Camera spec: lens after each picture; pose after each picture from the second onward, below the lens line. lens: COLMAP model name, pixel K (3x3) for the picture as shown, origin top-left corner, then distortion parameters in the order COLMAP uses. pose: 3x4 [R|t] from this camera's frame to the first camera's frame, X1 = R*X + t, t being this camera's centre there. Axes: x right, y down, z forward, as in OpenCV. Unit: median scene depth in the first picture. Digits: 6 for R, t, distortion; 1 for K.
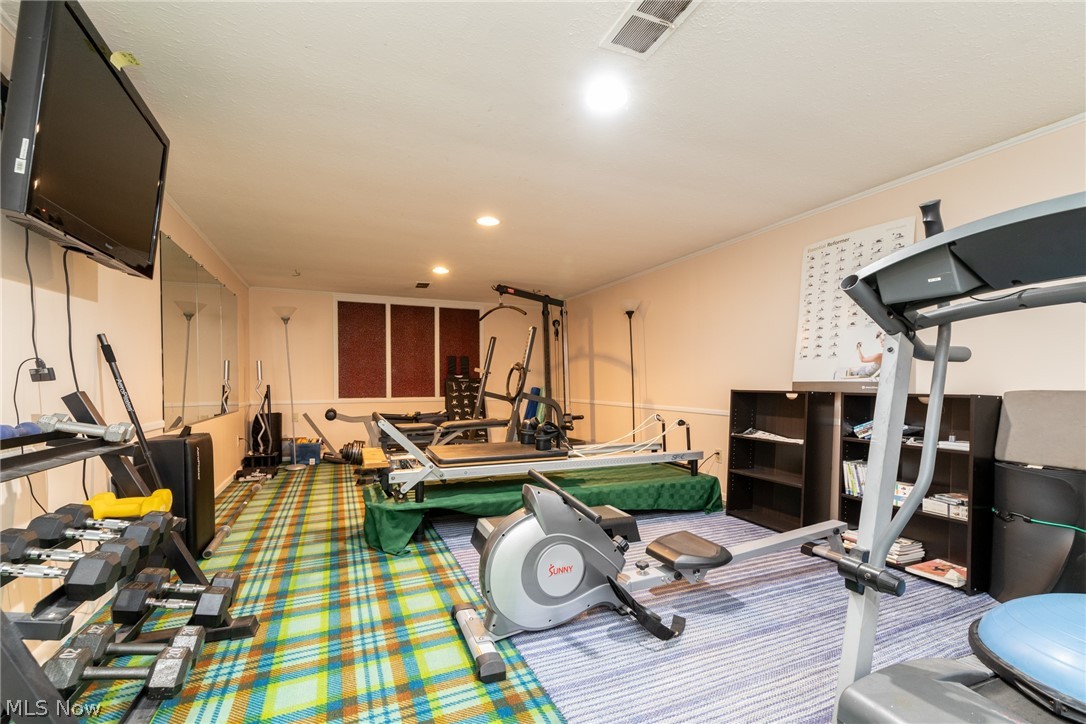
lens RADIAL K [[467.3, 0, 545.8], [0, 467.3, 380.8], [0, 0, 1]] dist [0.001336, 0.000046]
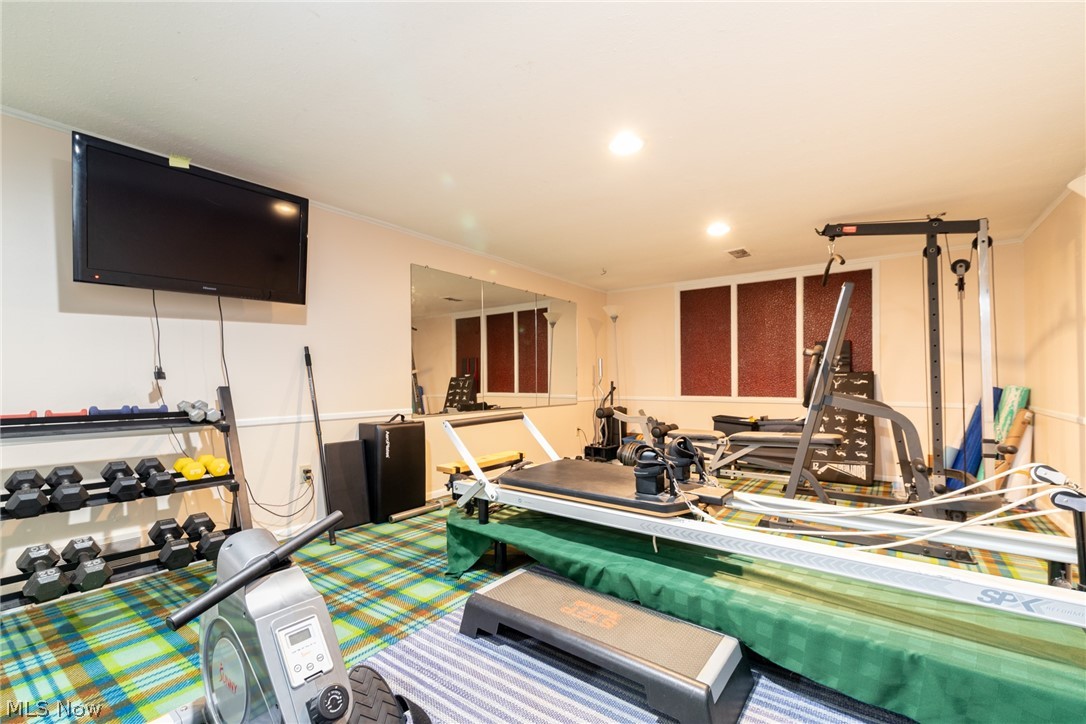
lens RADIAL K [[467.3, 0, 545.8], [0, 467.3, 380.8], [0, 0, 1]] dist [0.001336, 0.000046]
pose [[0.504766, 0.001215, -0.863255, 0.243029], [0.006207, 0.999968, 0.005037, 0.001042], [0.863234, -0.007901, 0.504743, 0.327698]]
